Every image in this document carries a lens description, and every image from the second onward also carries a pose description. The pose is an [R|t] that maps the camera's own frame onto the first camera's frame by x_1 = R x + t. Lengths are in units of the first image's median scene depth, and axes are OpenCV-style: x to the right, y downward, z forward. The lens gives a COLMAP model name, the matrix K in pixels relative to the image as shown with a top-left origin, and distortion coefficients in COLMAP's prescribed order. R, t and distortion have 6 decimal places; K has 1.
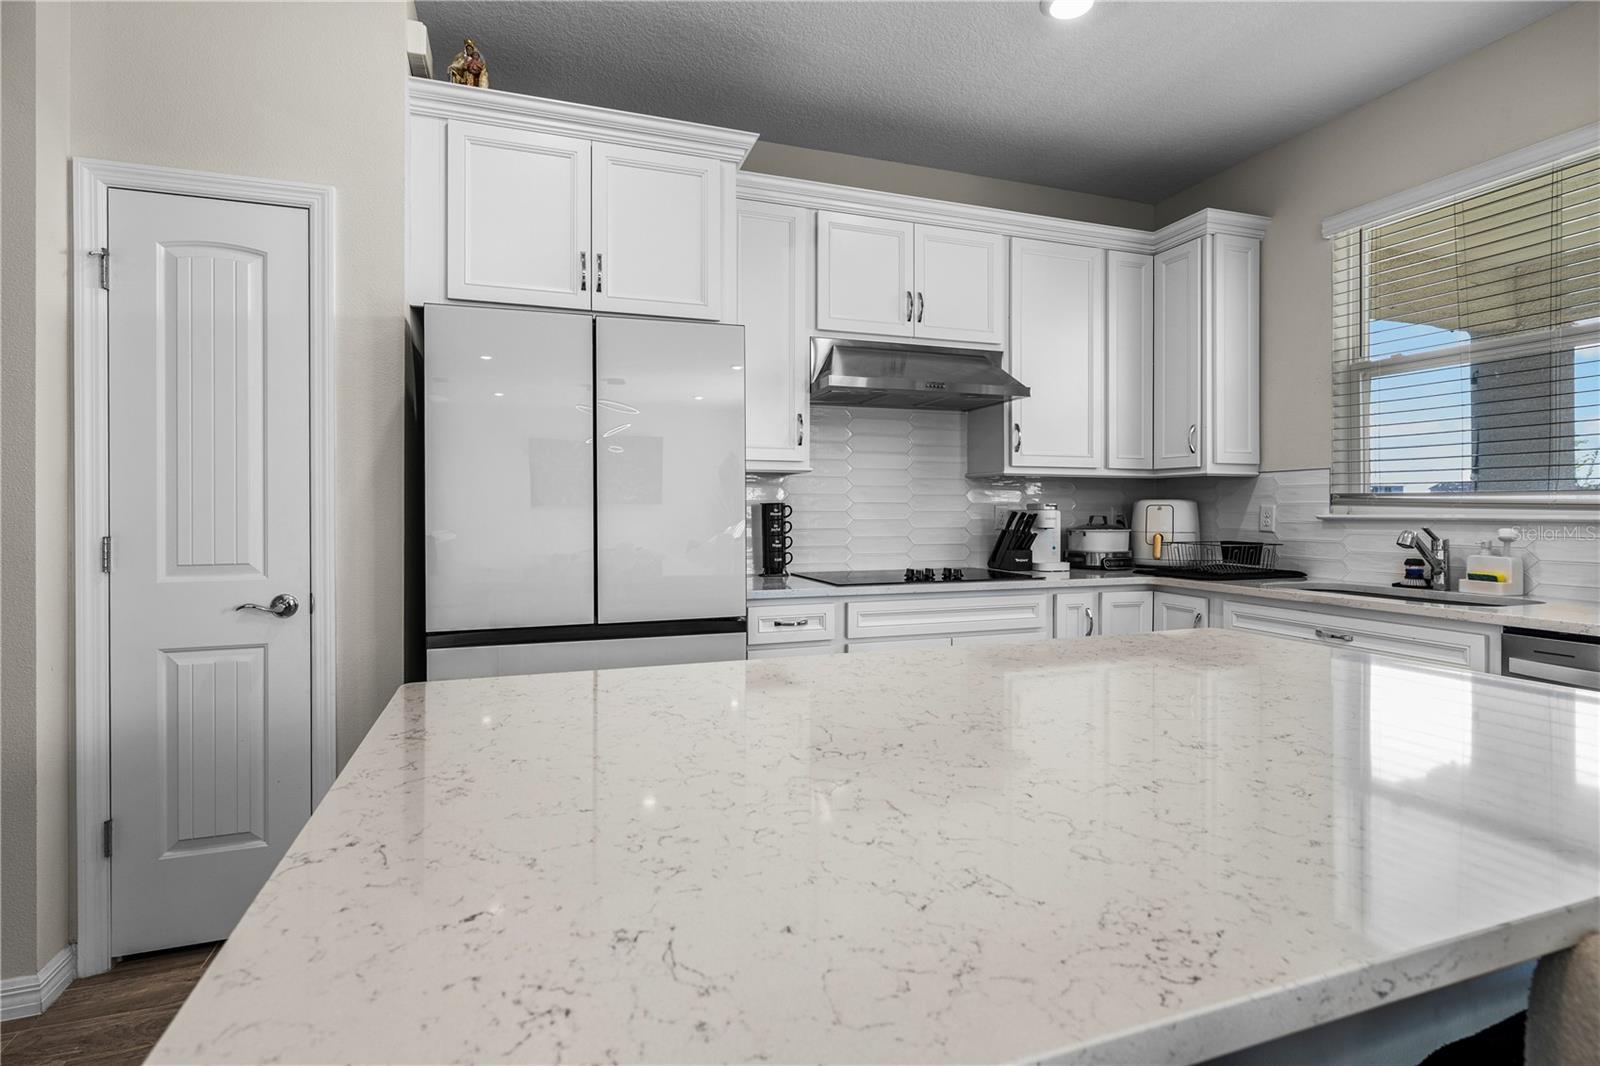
lens RADIAL K [[800.4, 0, 797.1], [0, 800.4, 507.0], [0, 0, 1]] dist [-0.016670, -0.000858]
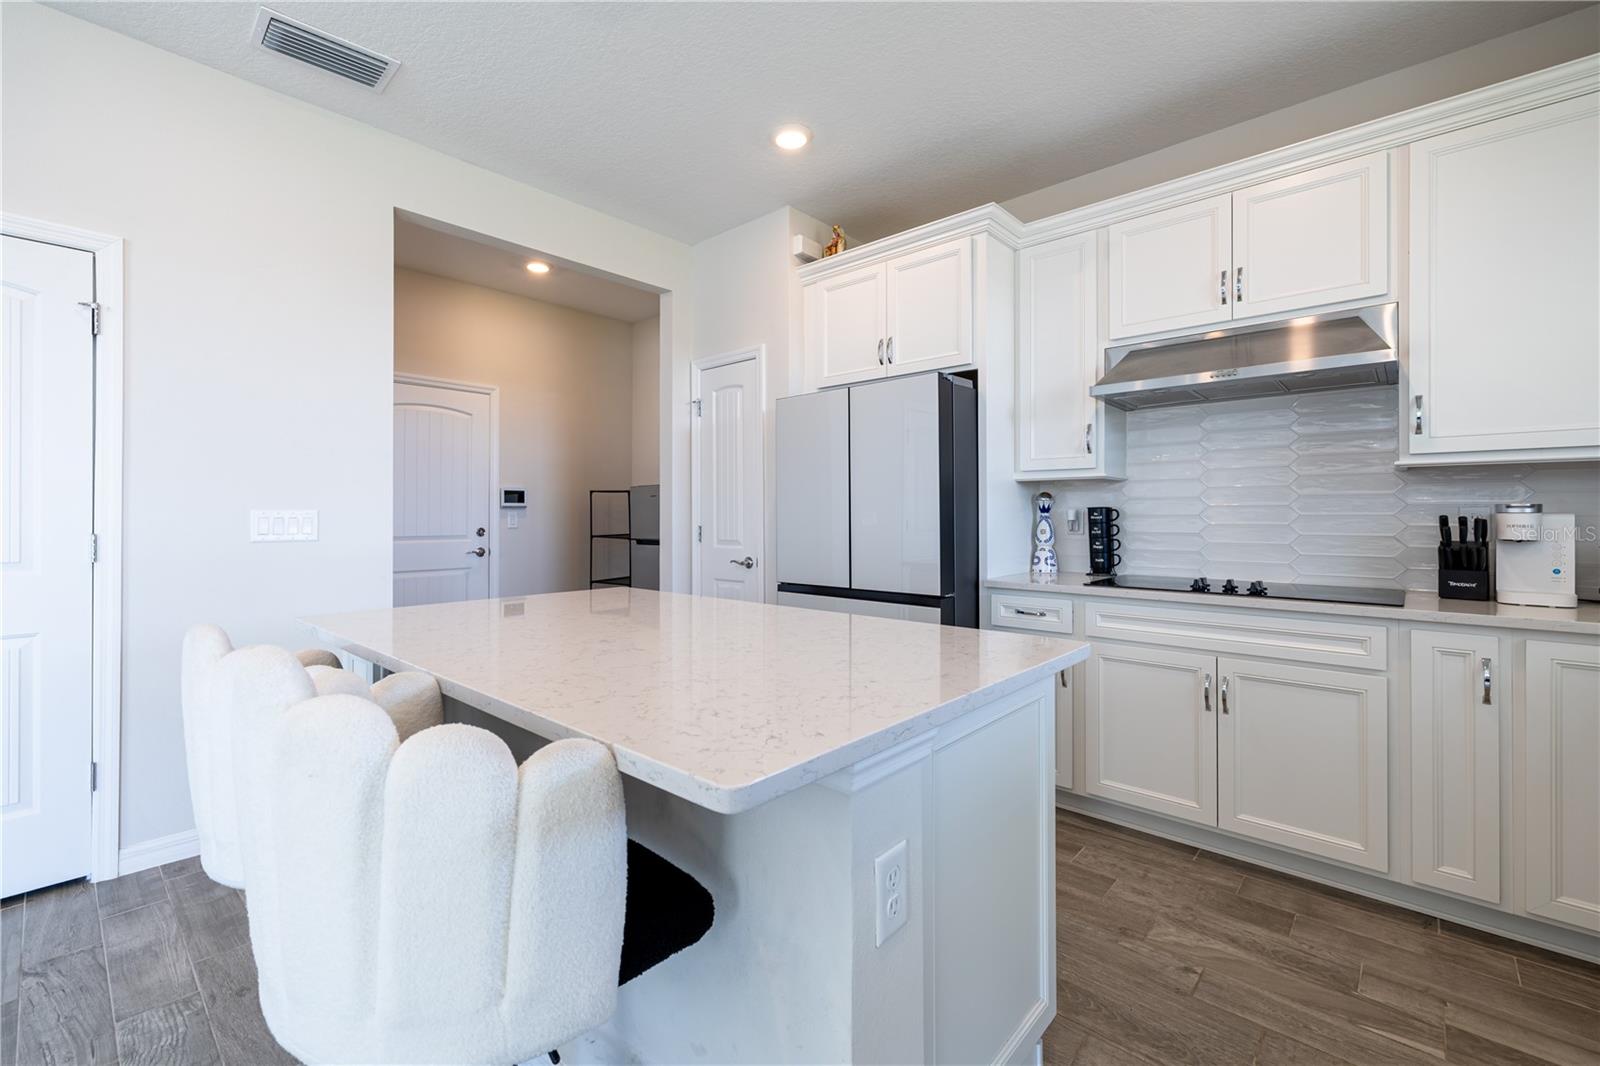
lens RADIAL K [[682.0, 0, 797.7], [0, 682.0, 519.0], [0, 0, 1]] dist [0.002474, 0.000021]
pose [[0.455751, 0.003486, -0.890100, 0.596733], [0.001798, 0.999987, 0.004837, 0.004832], [0.890105, -0.003805, 0.455739, 0.217025]]
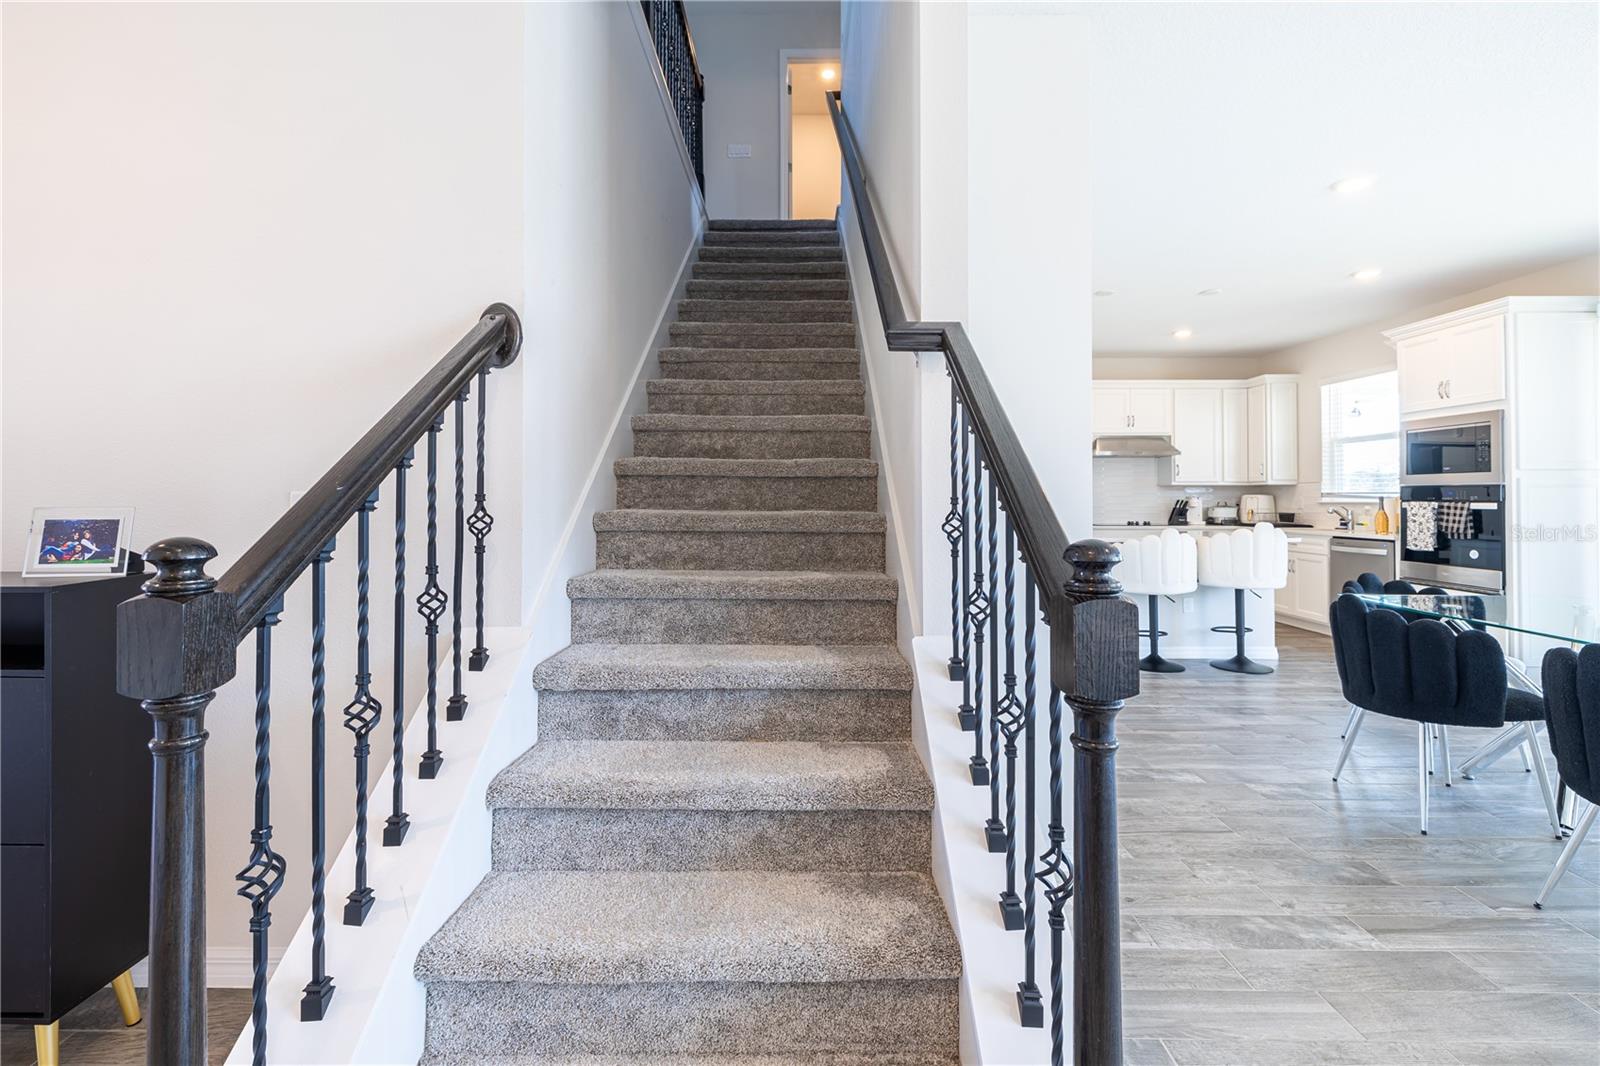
lens RADIAL K [[682.0, 0, 795.9], [0, 682.0, 491.5], [0, 0, 1]] dist [0.002474, 0.000021]
pose [[0.934663, -0.002235, -0.355528, -0.082771], [0.000100, 0.999982, -0.006023, -0.007770], [0.355535, 0.005594, 0.934646, -1.456511]]
